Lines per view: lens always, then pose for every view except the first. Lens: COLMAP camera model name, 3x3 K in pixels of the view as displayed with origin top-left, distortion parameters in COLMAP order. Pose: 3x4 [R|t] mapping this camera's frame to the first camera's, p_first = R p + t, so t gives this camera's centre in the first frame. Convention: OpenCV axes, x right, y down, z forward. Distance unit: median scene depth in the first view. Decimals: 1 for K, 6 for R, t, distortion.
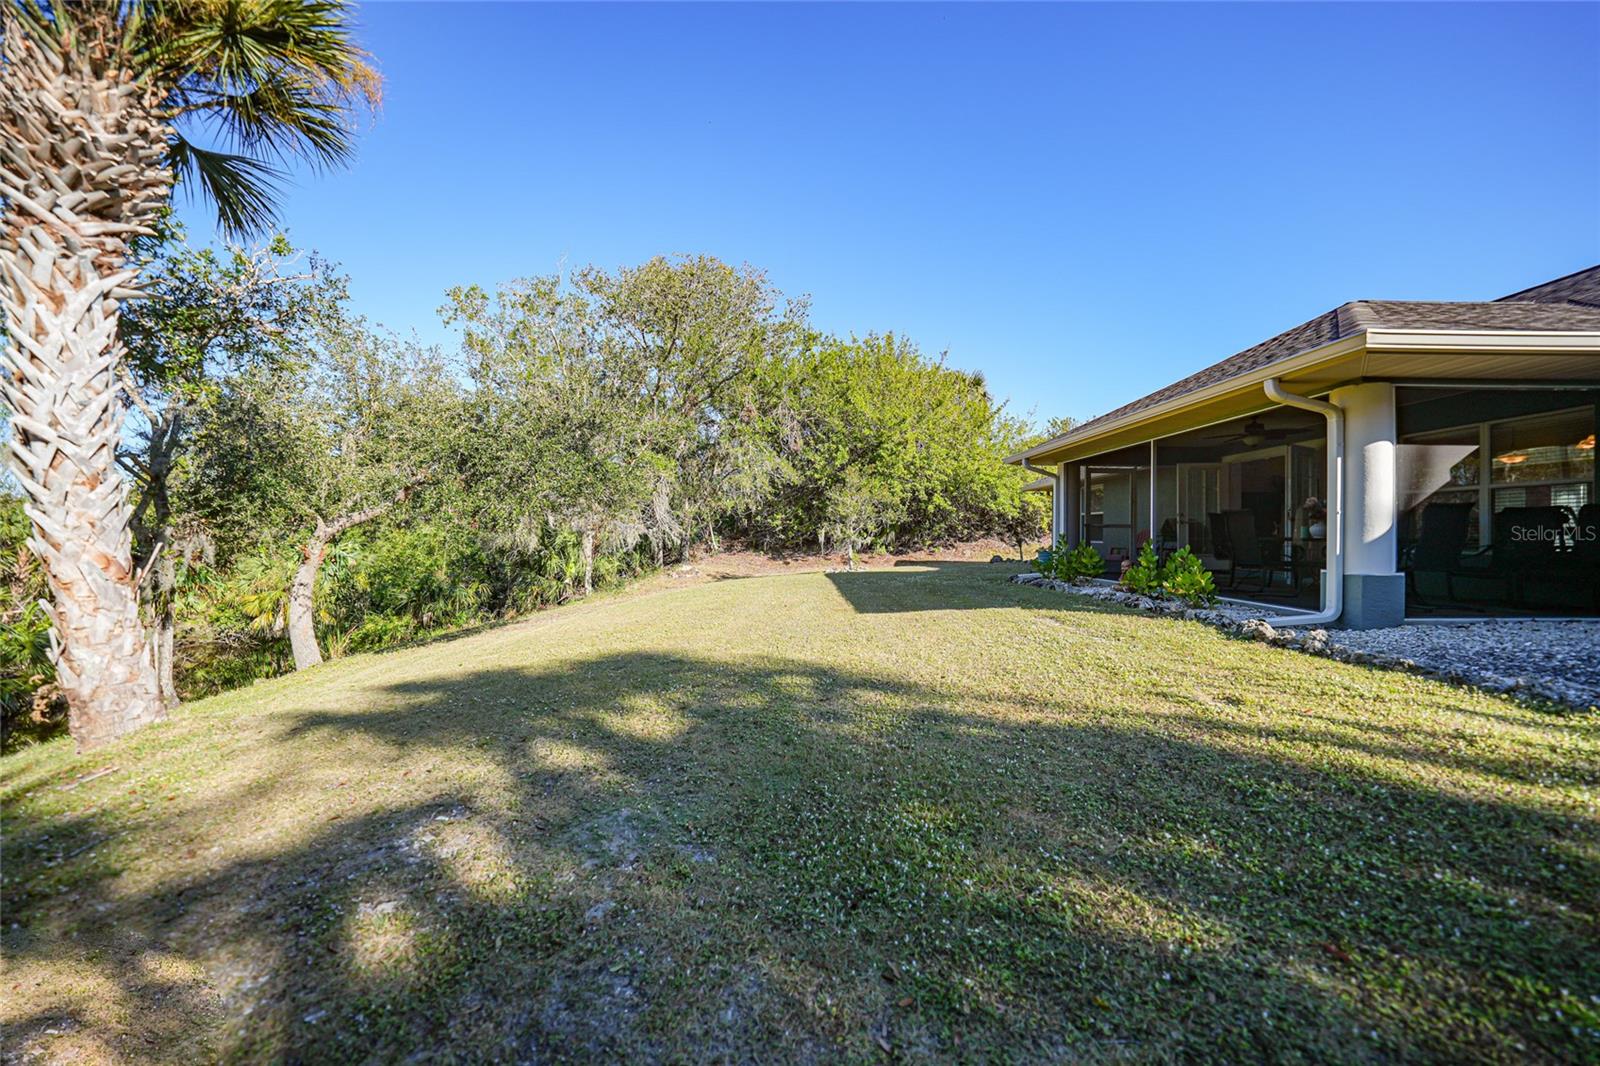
lens RADIAL K [[559.6, 0, 797.7], [0, 559.6, 531.9], [0, 0, 1]] dist [-0.016639, 0.003123]
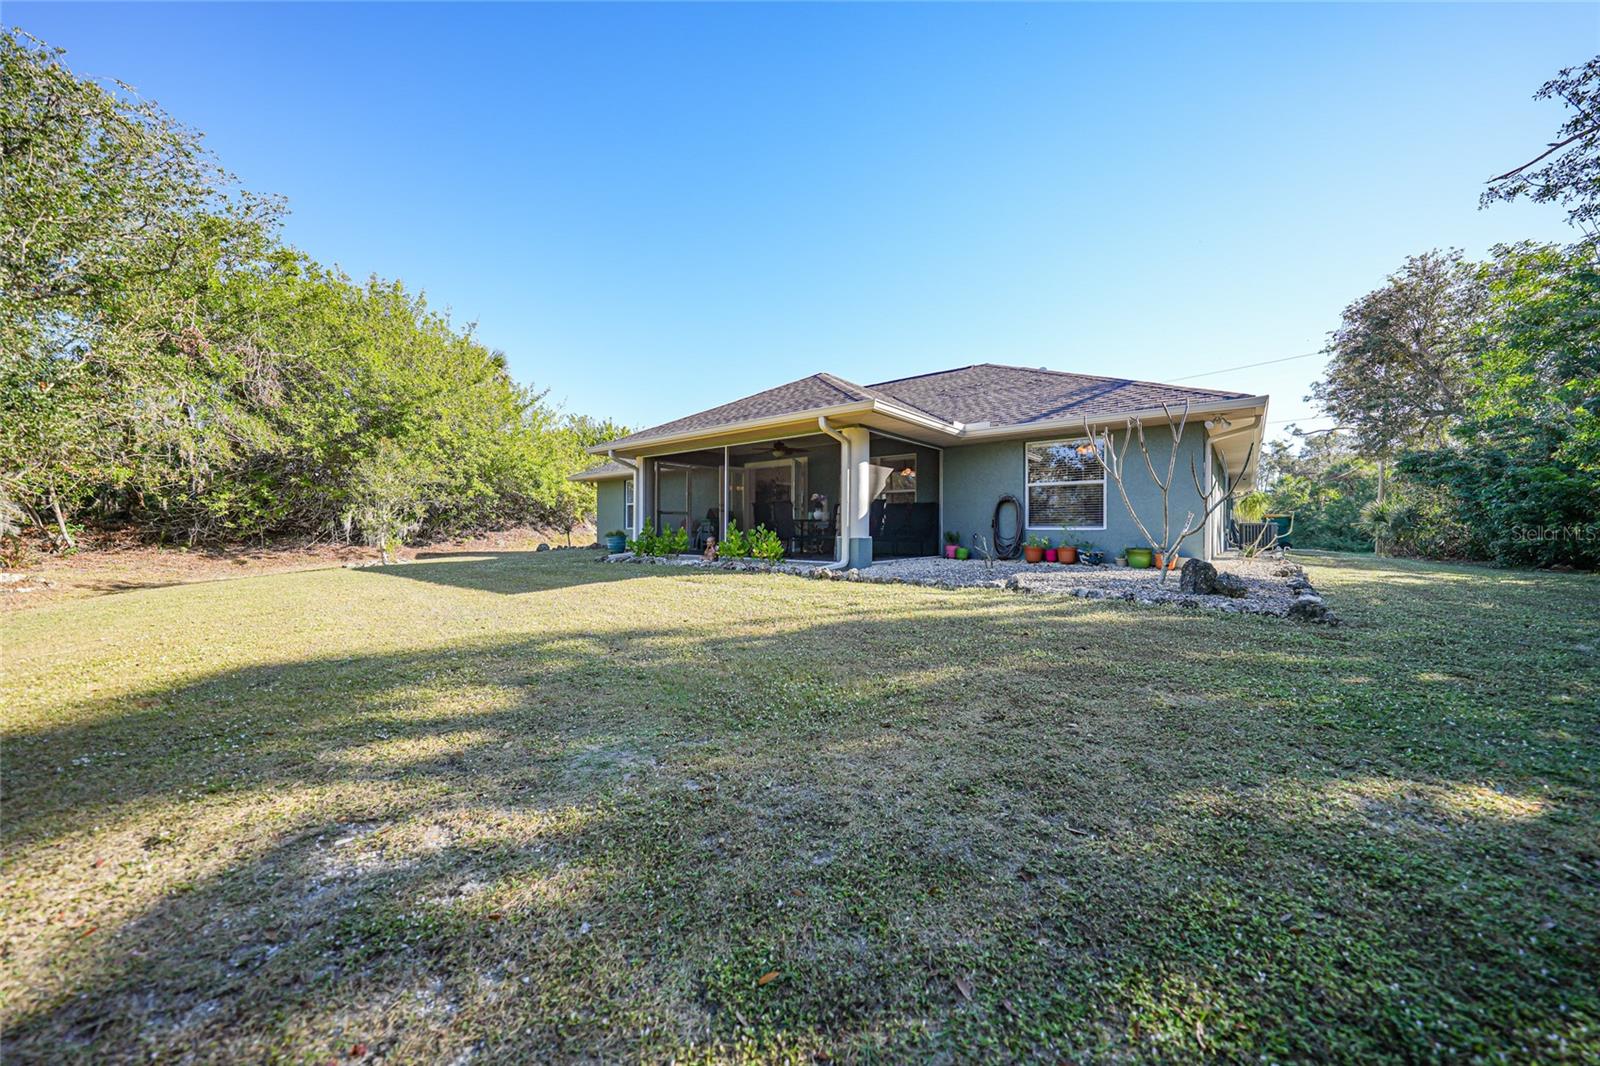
lens RADIAL K [[559.6, 0, 800.3], [0, 559.6, 535.0], [0, 0, 1]] dist [-0.016639, 0.003123]
pose [[0.640234, -0.010839, 0.768103, -0.273040], [-0.001215, 0.999885, 0.015122, 0.026373], [-0.768179, -0.010615, 0.640148, 0.007838]]
